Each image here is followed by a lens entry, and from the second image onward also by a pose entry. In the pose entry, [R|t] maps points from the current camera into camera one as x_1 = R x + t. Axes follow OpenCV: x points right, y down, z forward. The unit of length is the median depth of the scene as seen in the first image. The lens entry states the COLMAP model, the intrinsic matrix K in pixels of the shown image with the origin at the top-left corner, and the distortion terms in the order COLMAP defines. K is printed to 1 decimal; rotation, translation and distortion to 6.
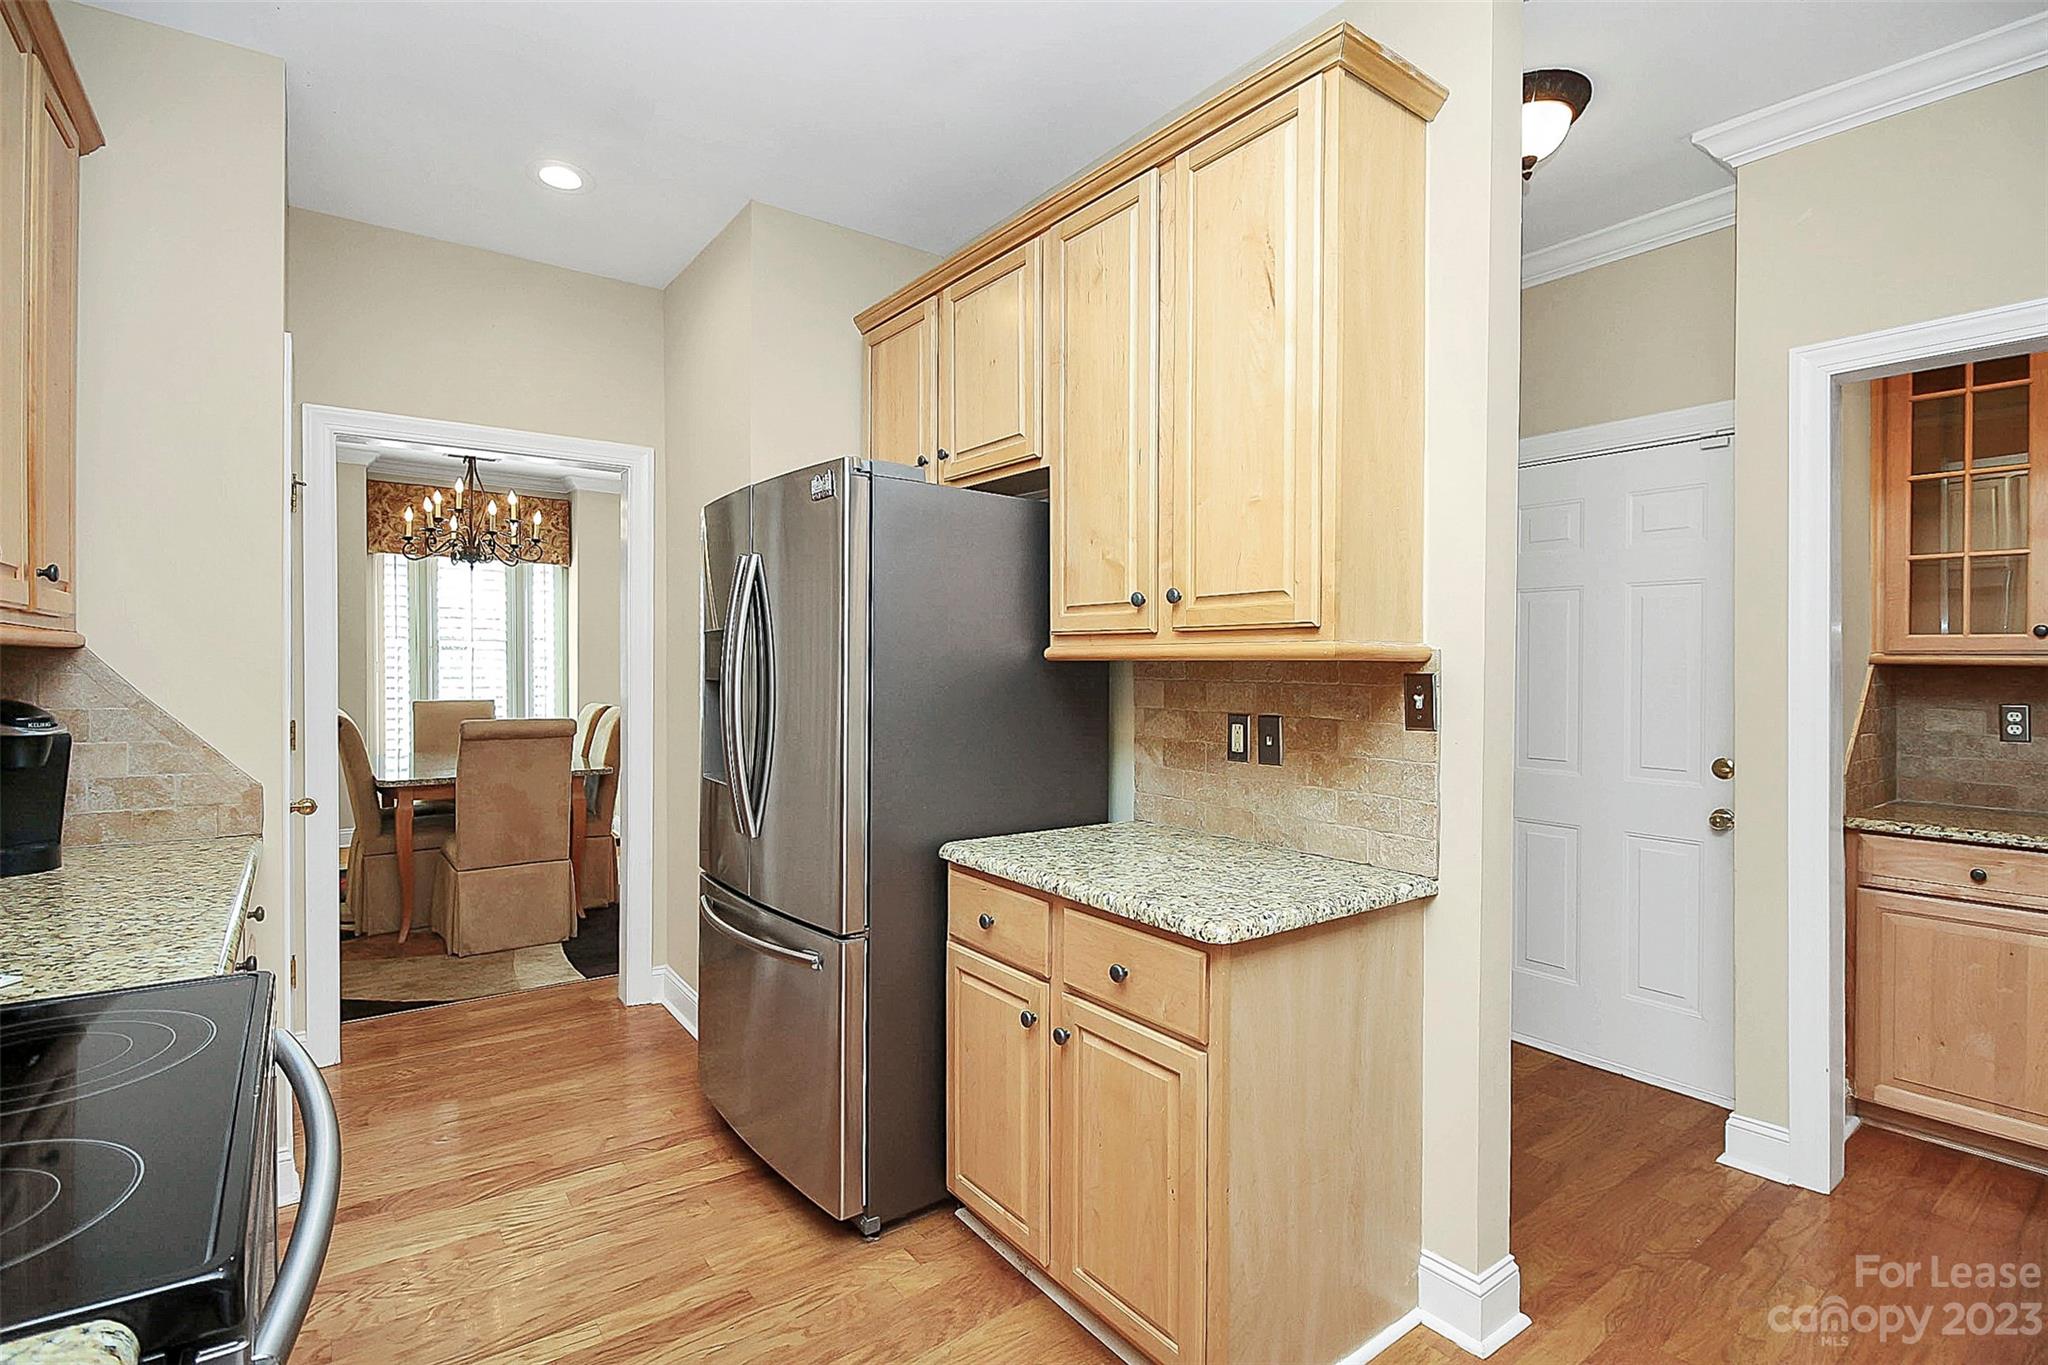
lens RADIAL K [[959.0, 0, 1008.5], [0, 959.0, 645.4], [0, 0, 1]] dist [0.000944, -0.015254]
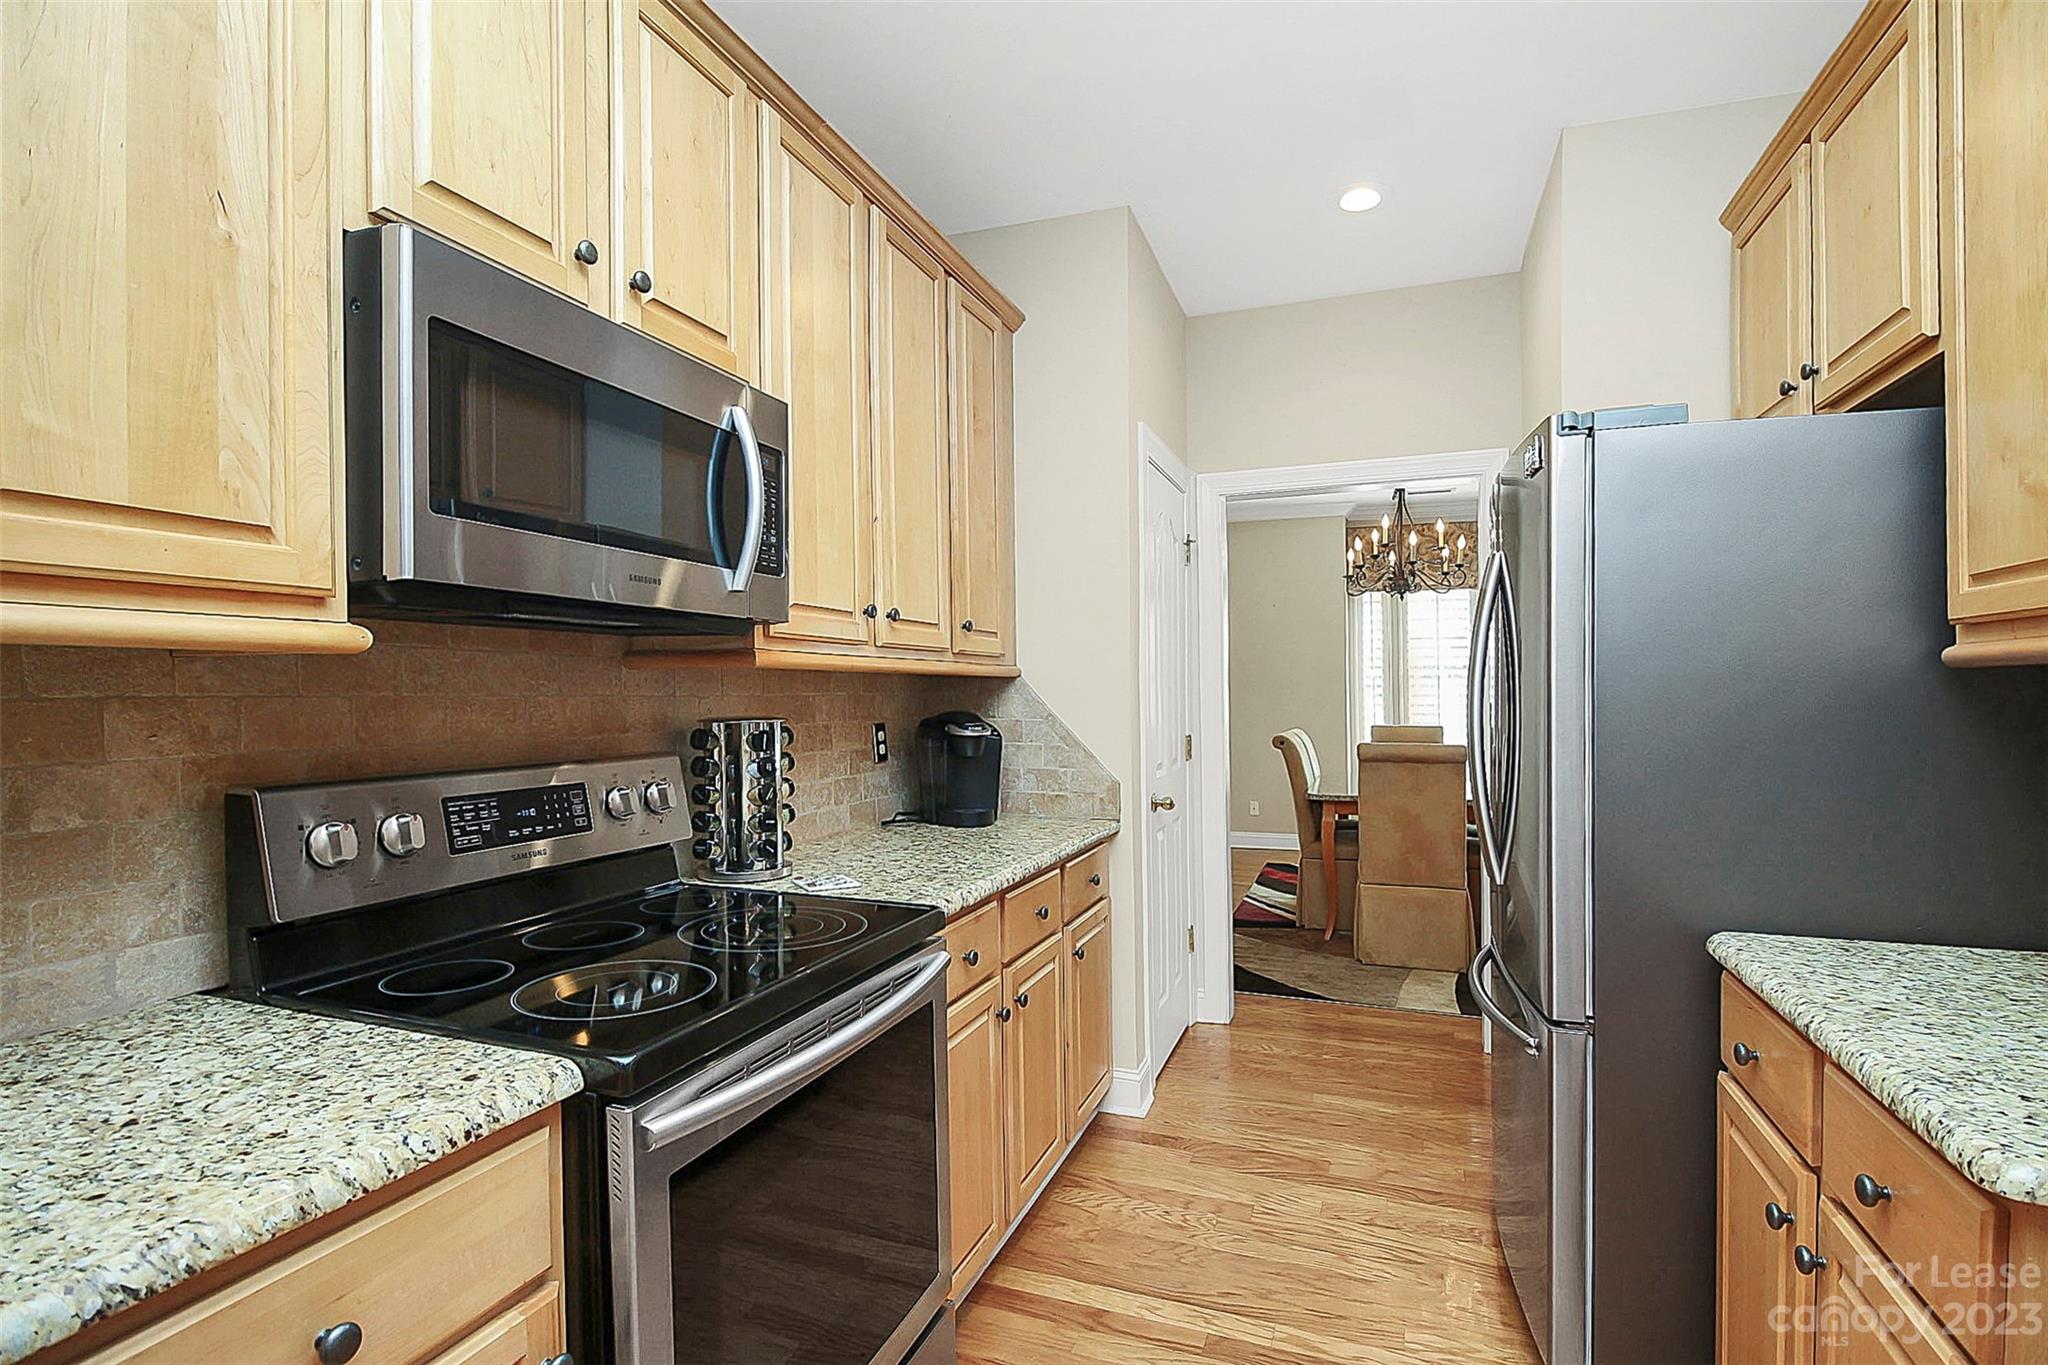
lens RADIAL K [[967.4, 0, 1022.4], [0, 967.4, 693.4], [0, 0, 1]] dist [-0.001092, -0.012812]
pose [[0.541996, -0.005953, -0.840360, 0.169262], [0.021083, 0.999757, 0.006515, 0.011519], [0.840116, -0.021248, 0.541990, 0.132213]]
